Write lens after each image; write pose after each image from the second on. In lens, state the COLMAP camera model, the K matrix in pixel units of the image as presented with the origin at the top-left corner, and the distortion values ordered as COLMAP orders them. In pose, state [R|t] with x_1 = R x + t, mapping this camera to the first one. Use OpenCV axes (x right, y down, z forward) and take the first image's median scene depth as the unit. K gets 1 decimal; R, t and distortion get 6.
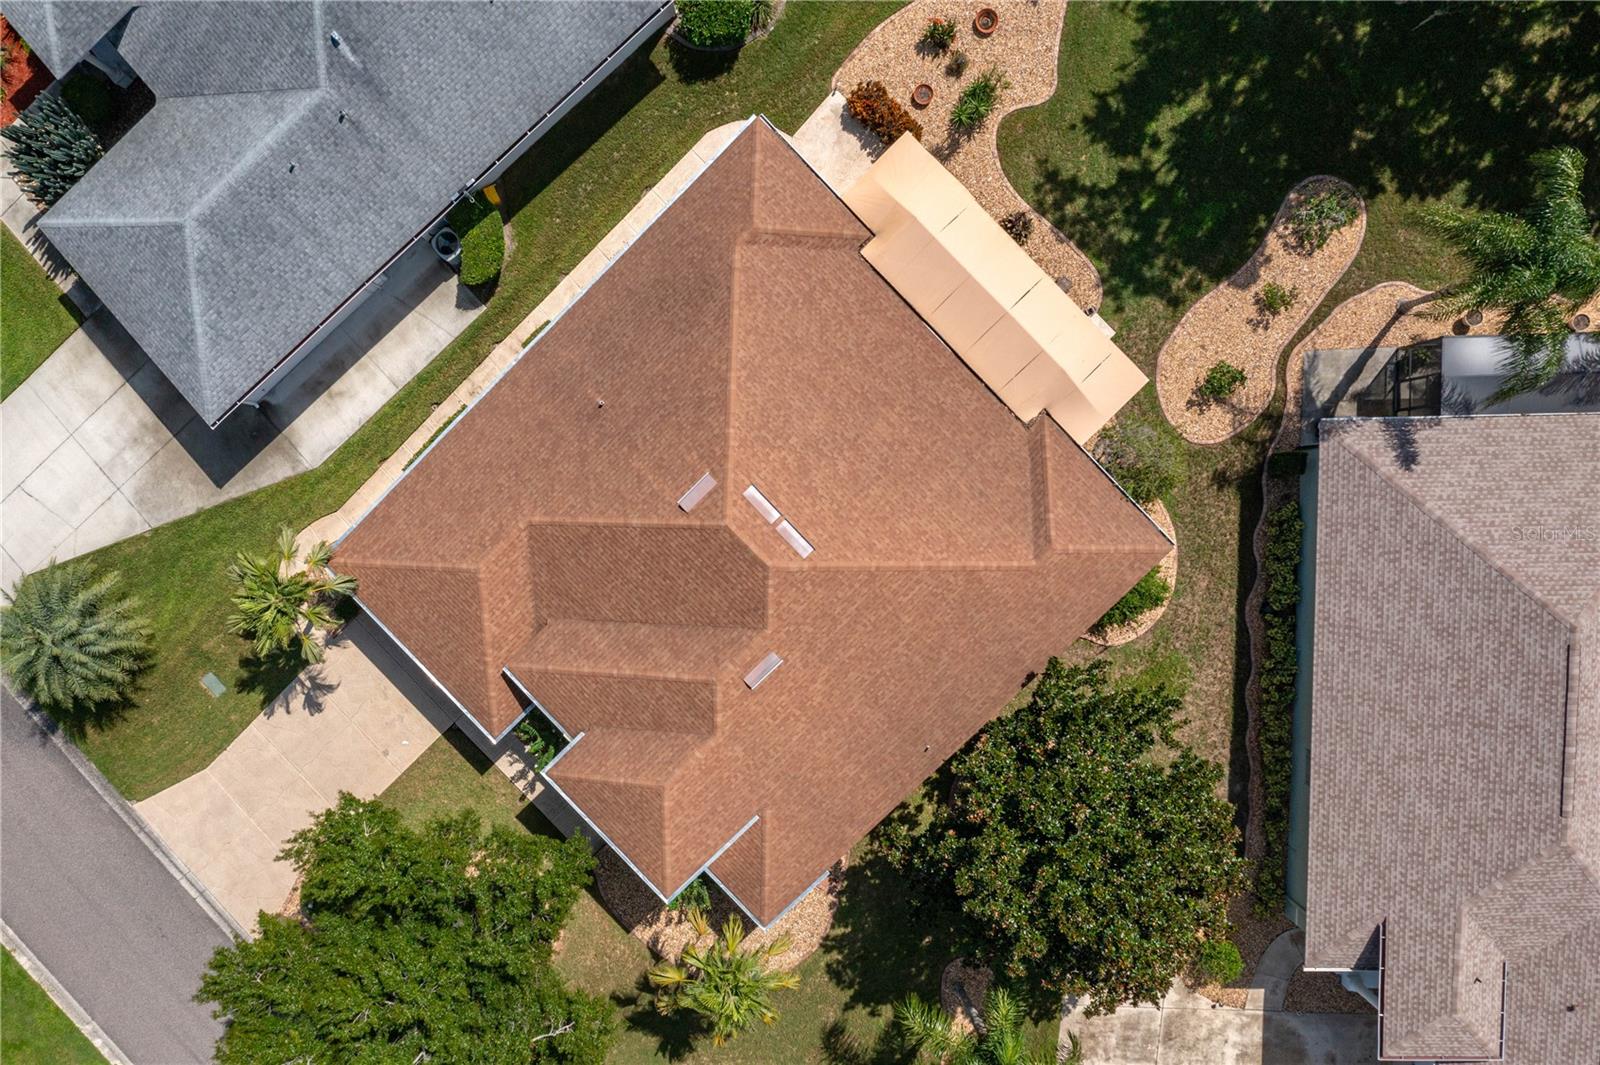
lens RADIAL K [[1264.2, 0, 800.0], [0, 1264.2, 532.5], [0, 0, 1]] dist [-0.013177, 0.000226]
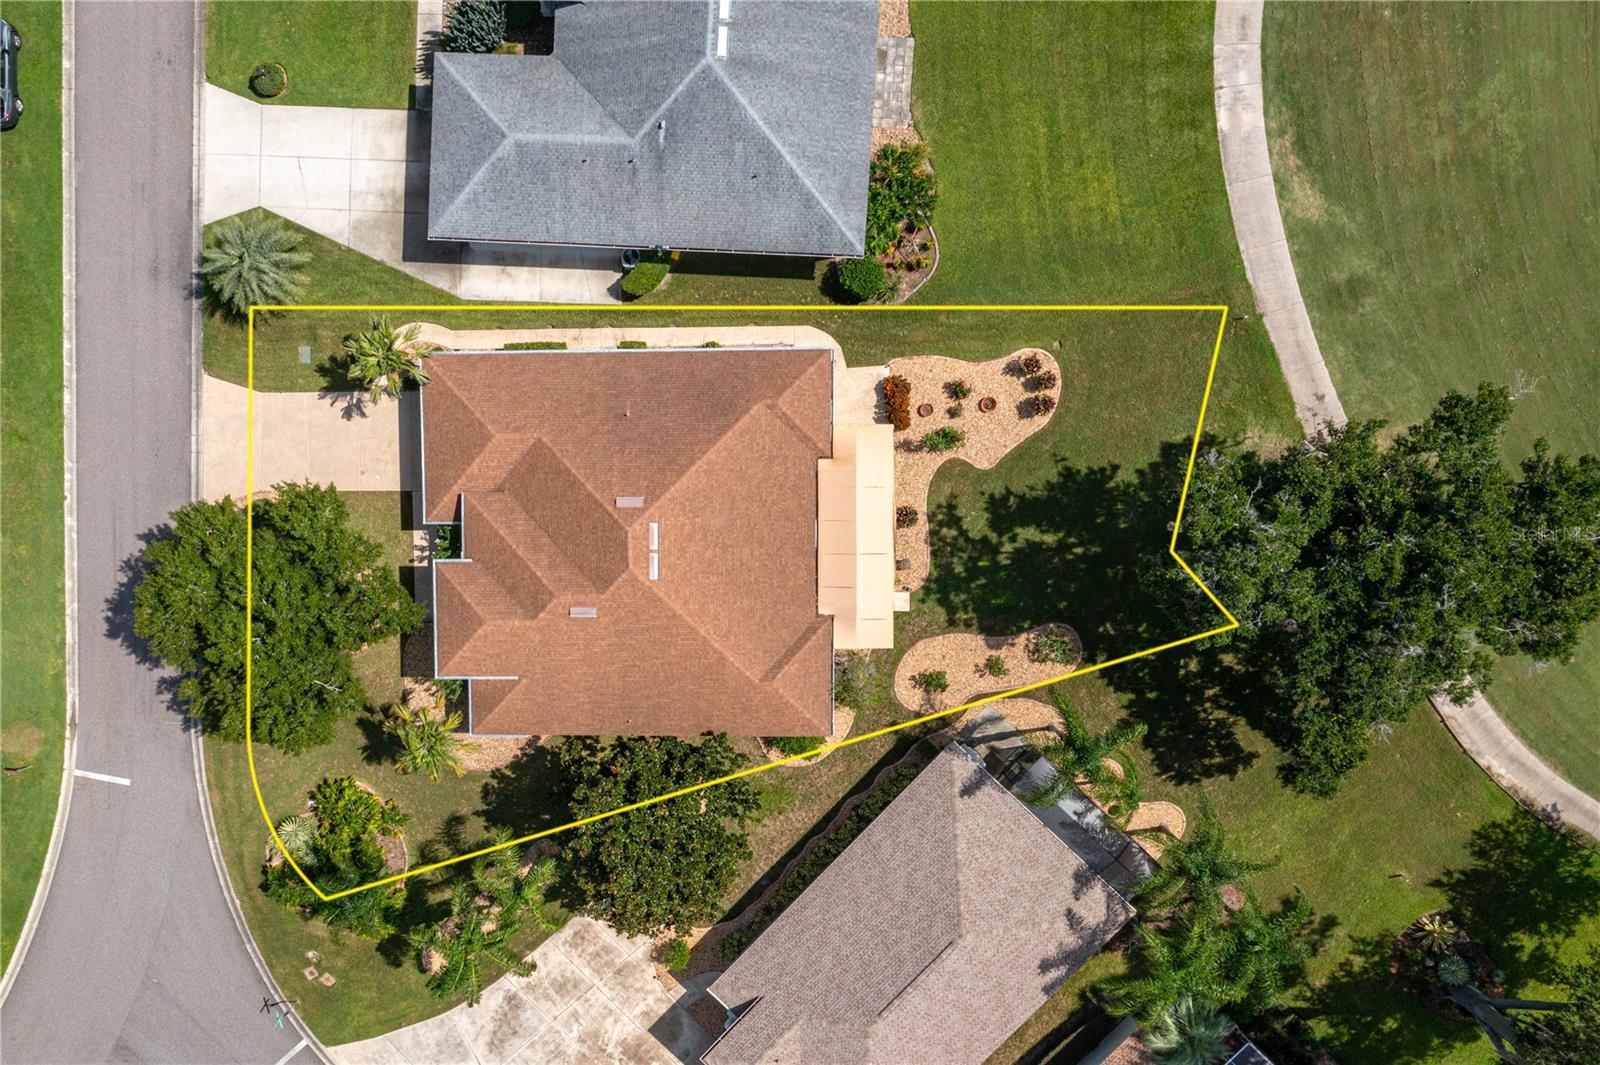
lens RADIAL K [[1232.1, 0, 804.2], [0, 1232.1, 585.7], [0, 0, 1]] dist [0.000647, 0.004675]
pose [[0.722346, 0.689507, 0.052879, 0.058856], [-0.691007, 0.722664, 0.016332, -0.116565], [-0.026953, -0.048338, 0.998467, -0.481190]]
